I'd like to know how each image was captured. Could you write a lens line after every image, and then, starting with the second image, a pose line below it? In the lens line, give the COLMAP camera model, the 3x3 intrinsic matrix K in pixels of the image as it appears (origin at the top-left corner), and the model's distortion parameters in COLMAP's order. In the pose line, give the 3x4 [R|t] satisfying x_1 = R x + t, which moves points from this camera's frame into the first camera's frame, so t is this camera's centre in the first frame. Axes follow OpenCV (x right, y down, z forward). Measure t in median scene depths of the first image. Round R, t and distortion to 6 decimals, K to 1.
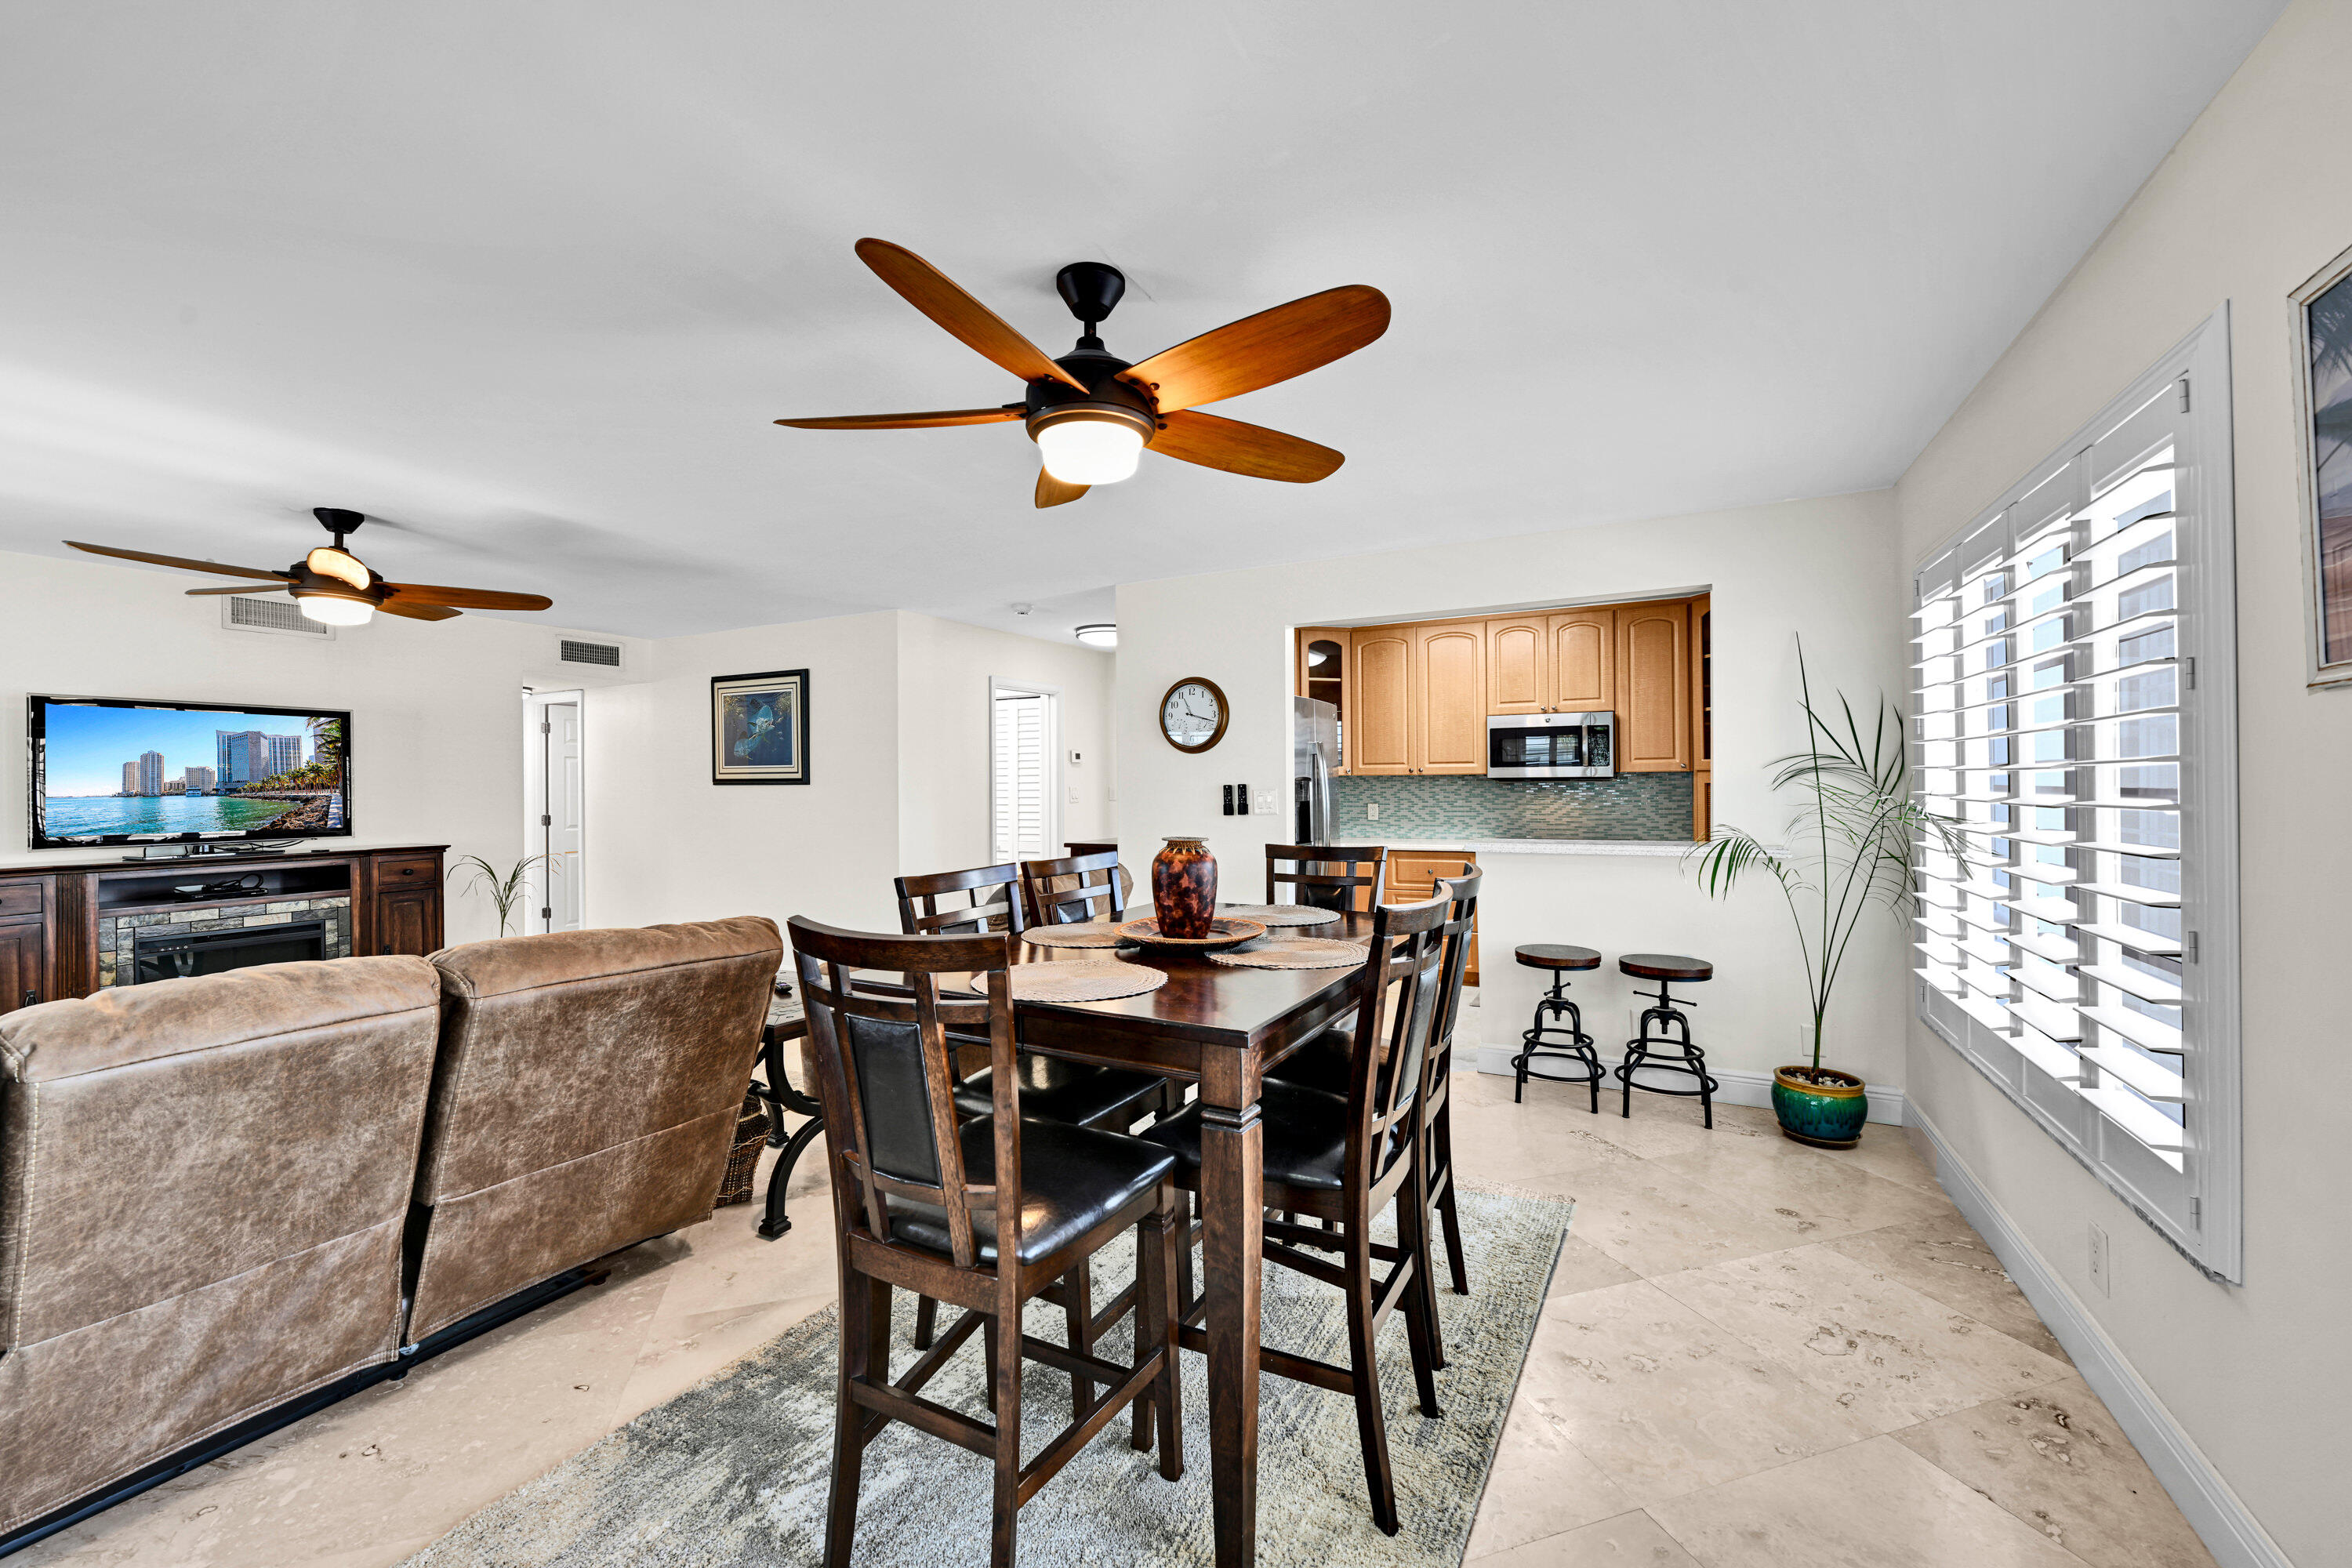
lens RADIAL K [[933.6, 0, 1161.9], [0, 933.6, 779.1], [0, 0, 1]] dist [-0.002570, 0.000774]
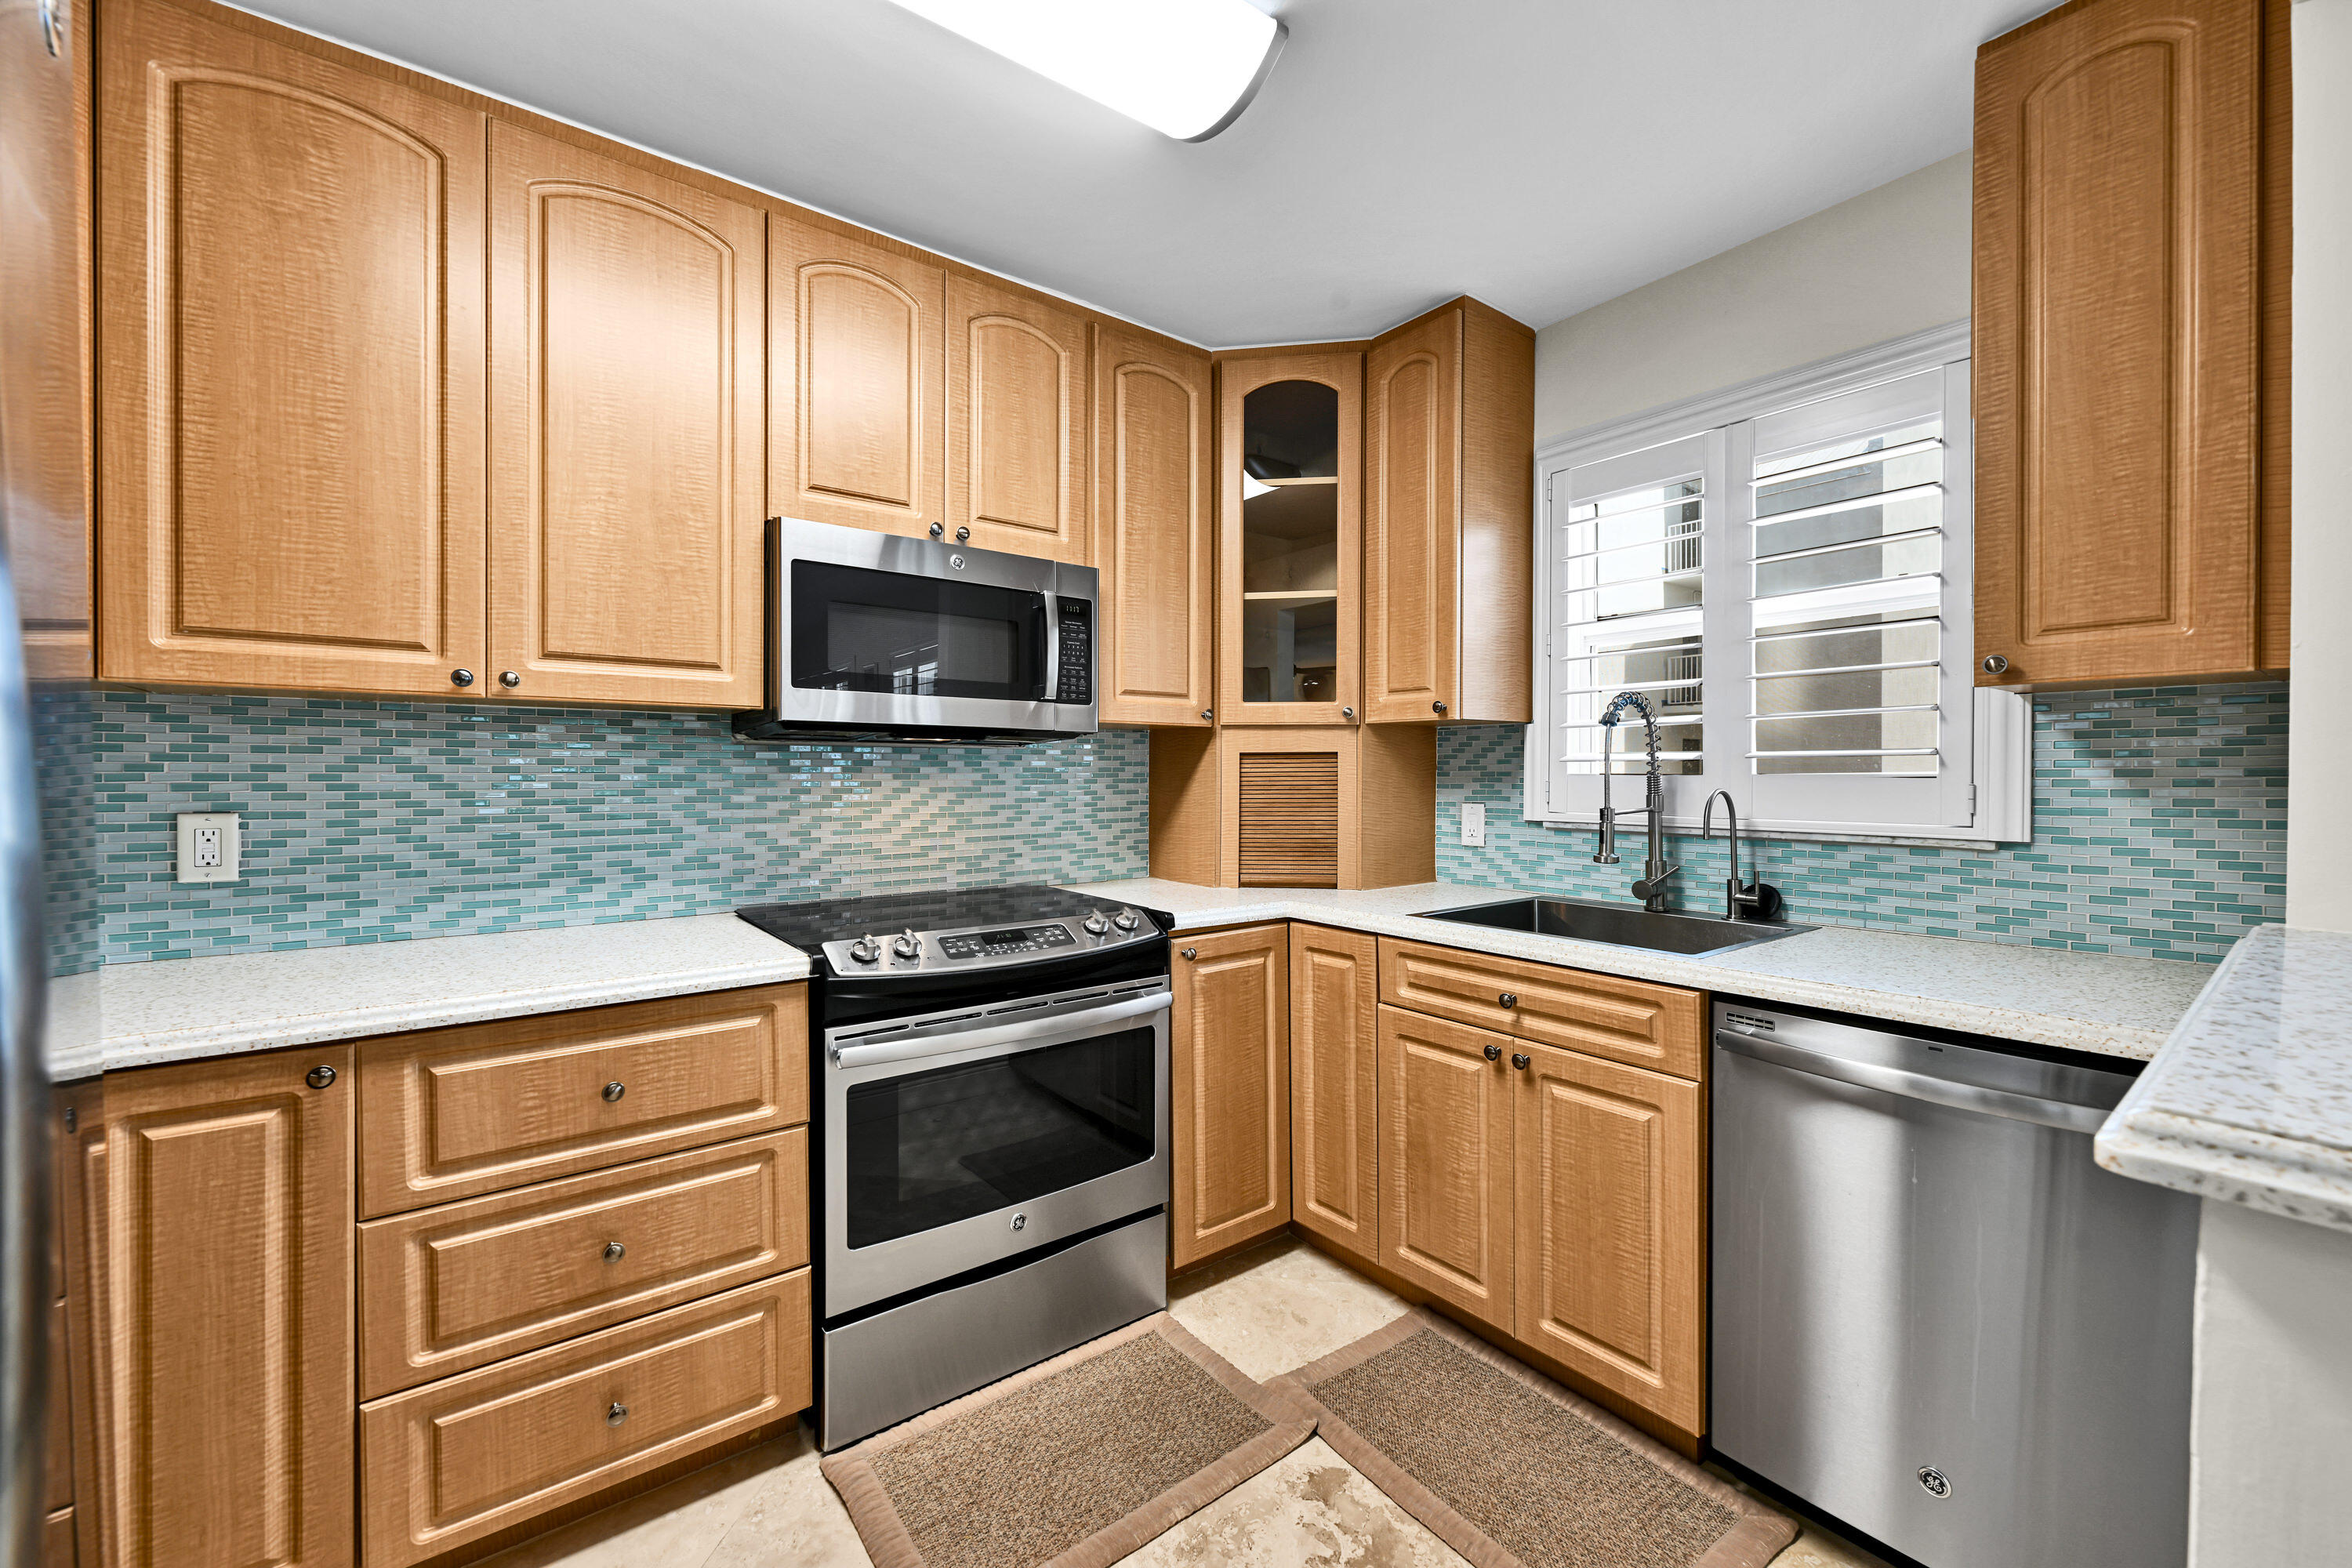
lens RADIAL K [[933.6, 0, 1171.9], [0, 933.6, 780.8], [0, 0, 1]] dist [-0.002570, 0.000774]
pose [[0.428717, 0.004767, 0.903426, 0.158788], [-0.008330, 0.999964, -0.001324, 0.021651], [-0.903400, -0.006958, 0.428742, 0.923703]]
